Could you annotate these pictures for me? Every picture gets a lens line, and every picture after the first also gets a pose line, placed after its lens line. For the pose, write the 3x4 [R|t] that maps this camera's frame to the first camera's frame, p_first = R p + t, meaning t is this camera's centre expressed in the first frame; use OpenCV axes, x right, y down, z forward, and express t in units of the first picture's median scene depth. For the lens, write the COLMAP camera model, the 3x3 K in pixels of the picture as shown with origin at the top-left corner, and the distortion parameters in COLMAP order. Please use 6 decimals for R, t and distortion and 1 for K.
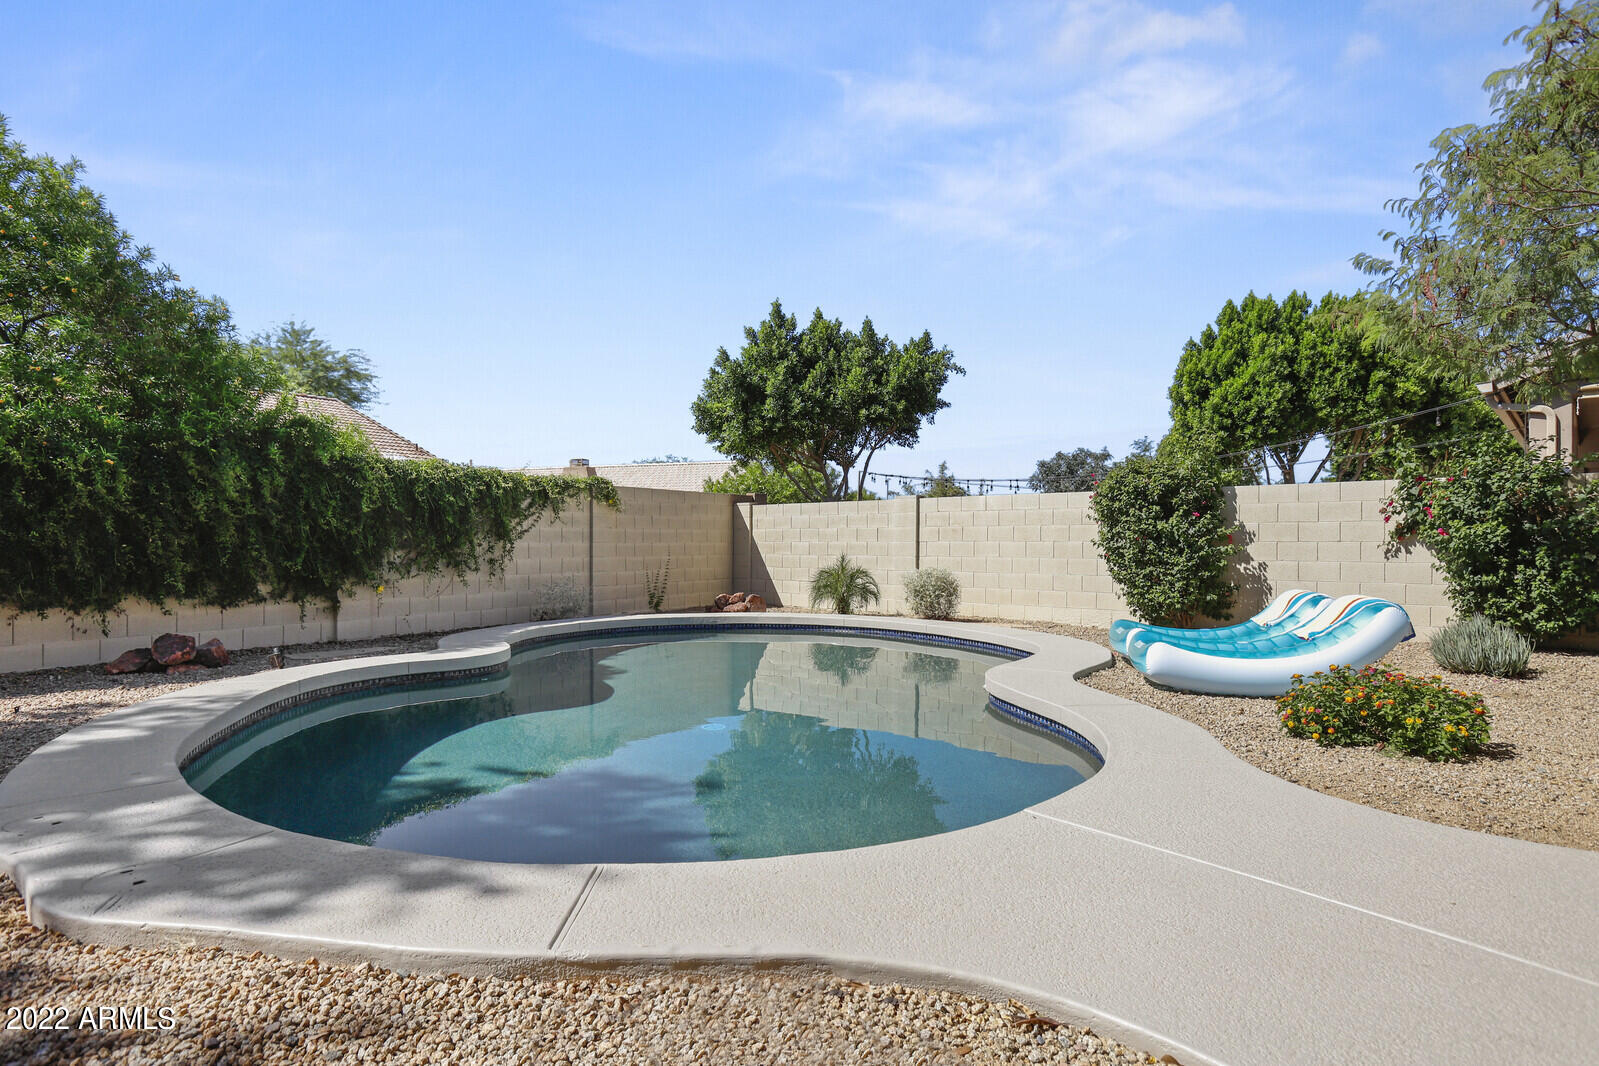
lens RADIAL K [[953.7, 0, 798.9], [0, 953.7, 532.6], [0, 0, 1]] dist [-0.032417, -0.000791]
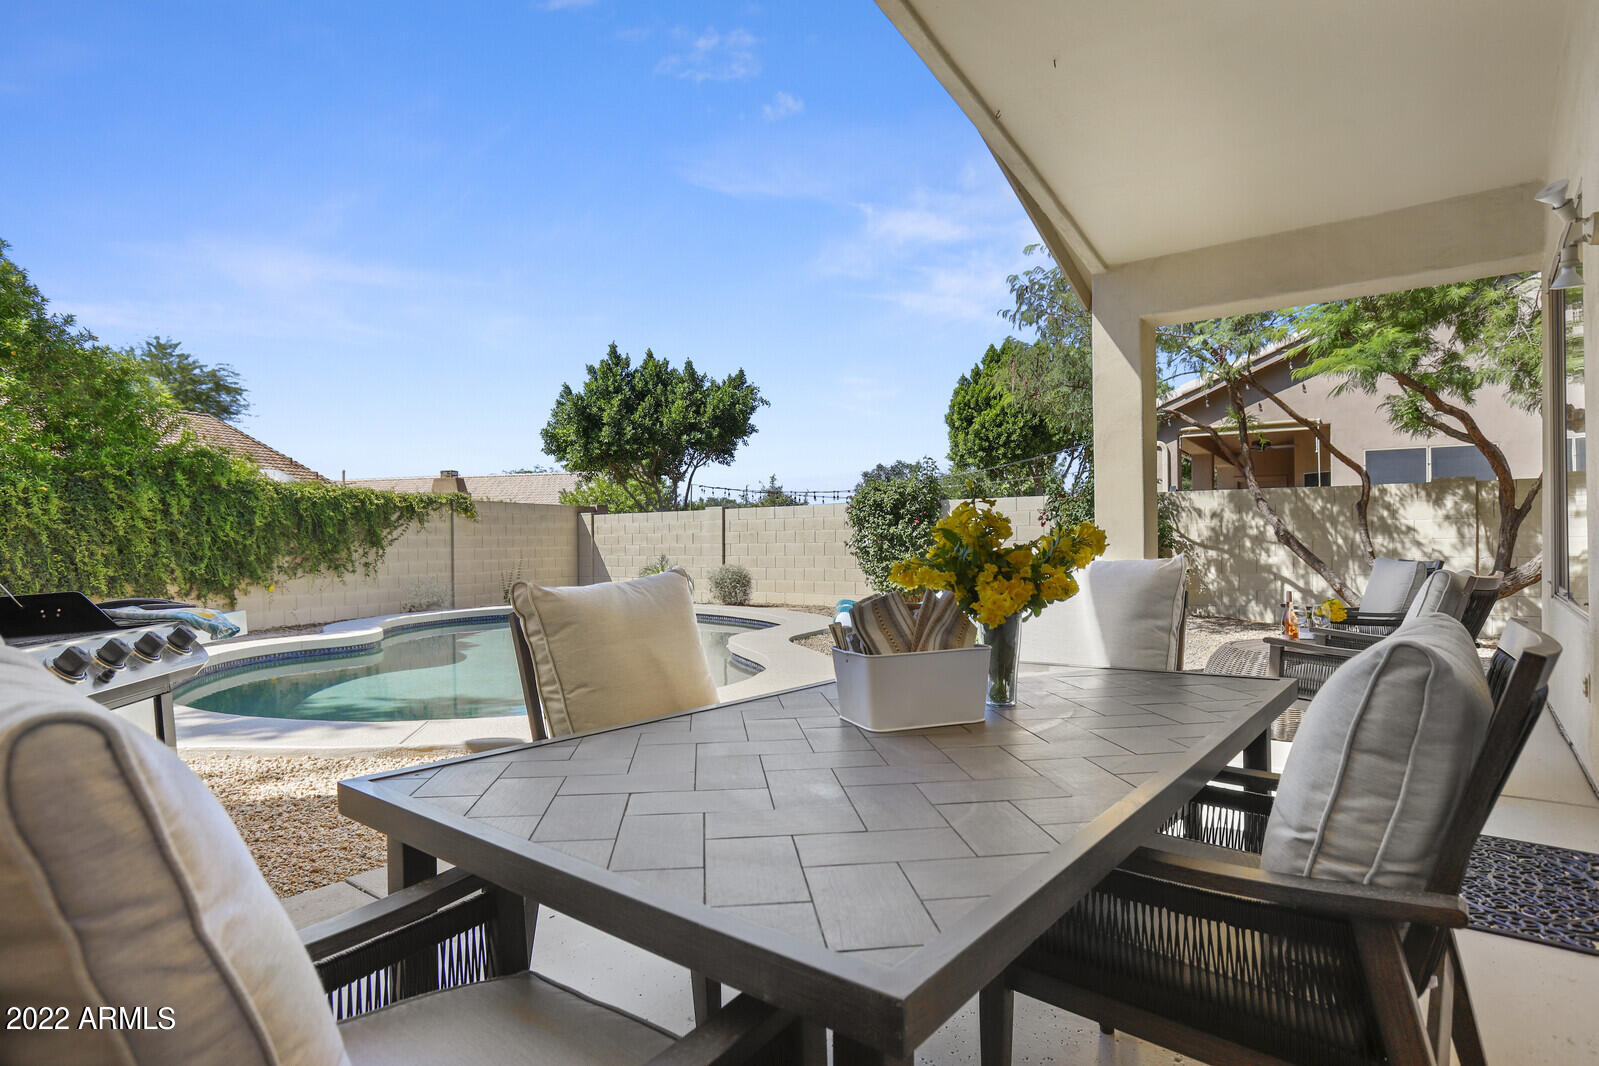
lens RADIAL K [[901.6, 0, 783.9], [0, 901.6, 545.3], [0, 0, 1]] dist [-0.019864, 0.005891]
pose [[0.992246, -0.011711, 0.123733, 0.053388], [0.010230, 0.999868, 0.012597, -0.002697], [-0.123864, -0.011233, 0.992236, -0.169535]]
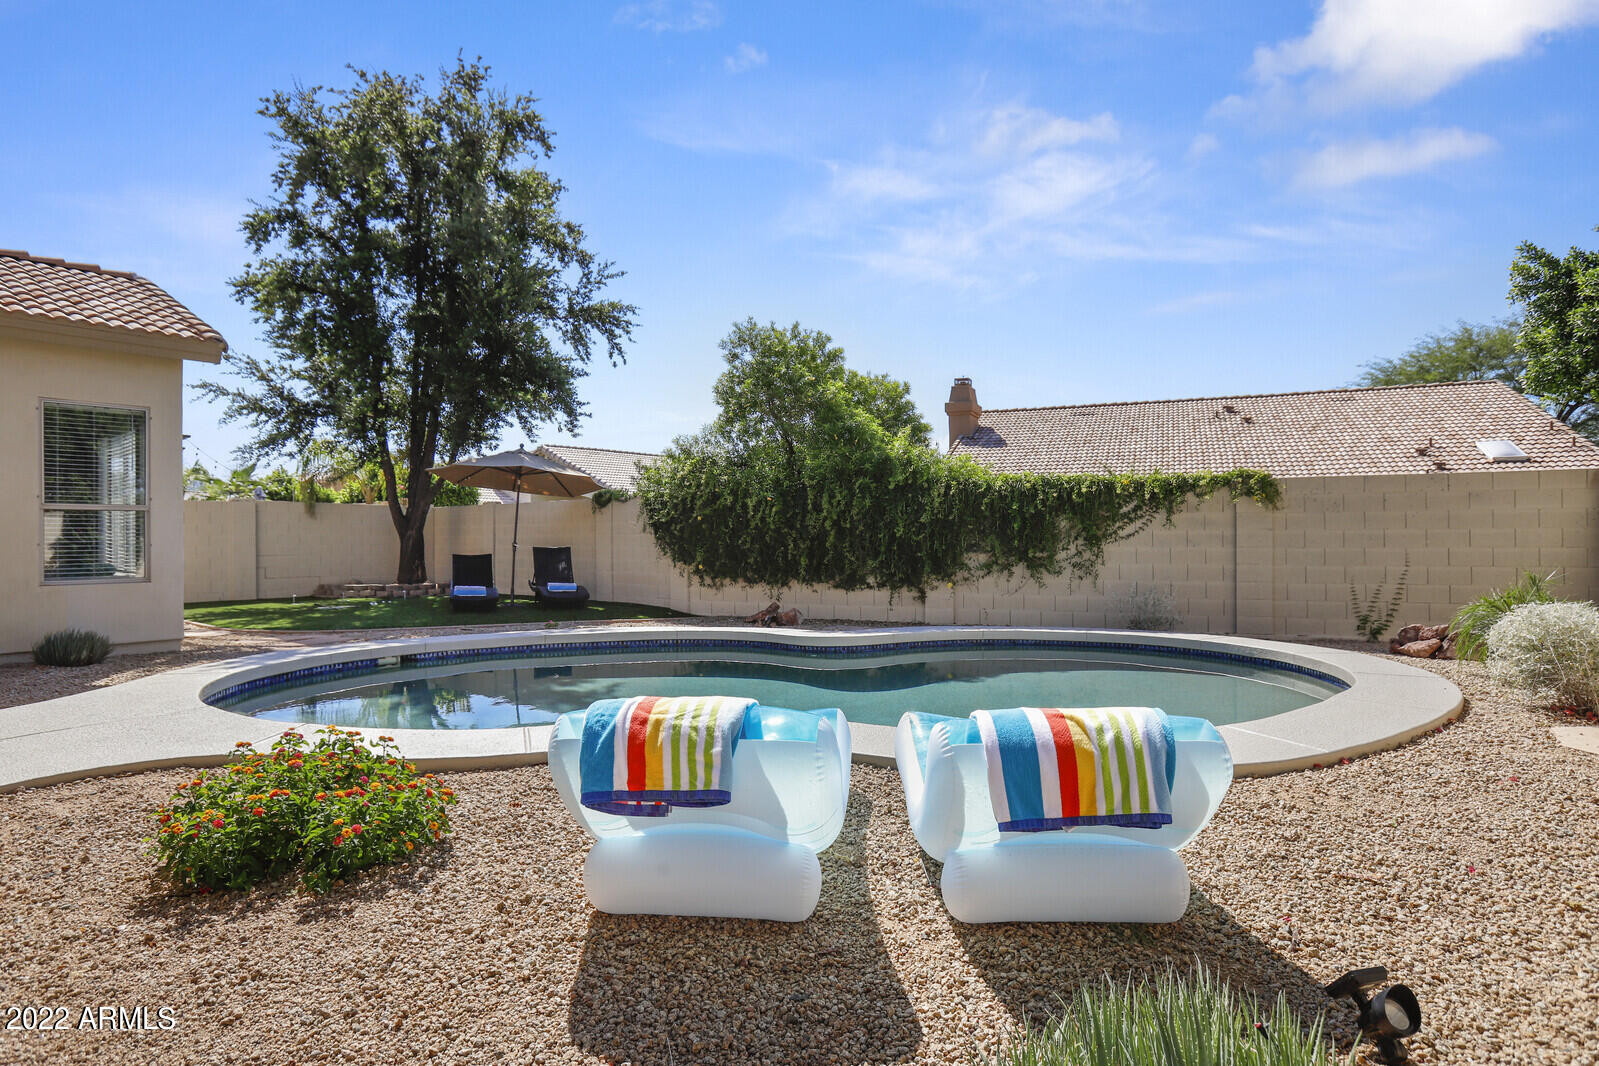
lens RADIAL K [[901.6, 0, 798.1], [0, 901.6, 545.4], [0, 0, 1]] dist [-0.019864, 0.005891]
pose [[0.105470, 0.006012, -0.994404, 0.503797], [0.012256, 0.999898, 0.007345, -0.001885], [0.994347, -0.012962, 0.105385, 0.491812]]
